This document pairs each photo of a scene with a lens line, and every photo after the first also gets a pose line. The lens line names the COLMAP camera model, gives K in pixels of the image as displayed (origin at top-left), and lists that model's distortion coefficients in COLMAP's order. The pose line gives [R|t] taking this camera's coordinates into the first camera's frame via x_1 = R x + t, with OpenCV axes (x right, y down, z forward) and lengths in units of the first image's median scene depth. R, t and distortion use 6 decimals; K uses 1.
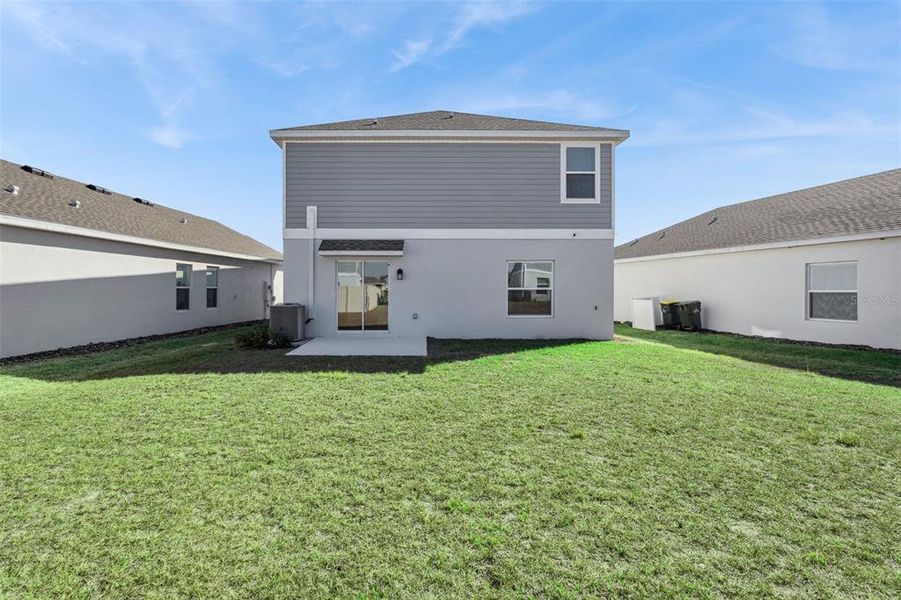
lens RADIAL K [[434.4, 0, 449.8], [0, 434.4, 292.9], [0, 0, 1]] dist [-0.002644, 0.000250]
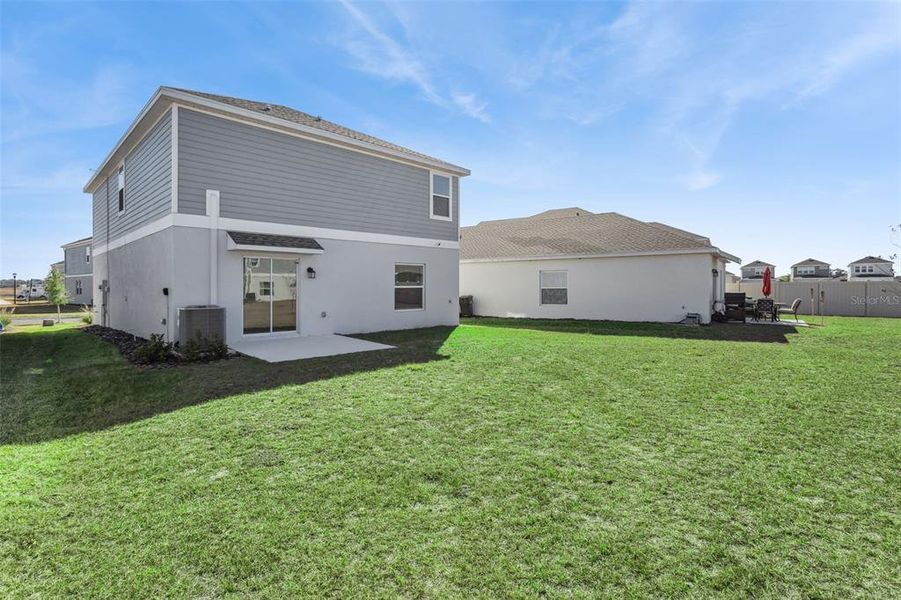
lens RADIAL K [[434.4, 0, 450.2], [0, 434.4, 297.7], [0, 0, 1]] dist [-0.002644, 0.000250]
pose [[0.714722, -0.020307, 0.699114, -0.578214], [0.006922, 0.999735, 0.021963, -0.005395], [-0.699374, -0.010858, 0.714673, 0.066714]]
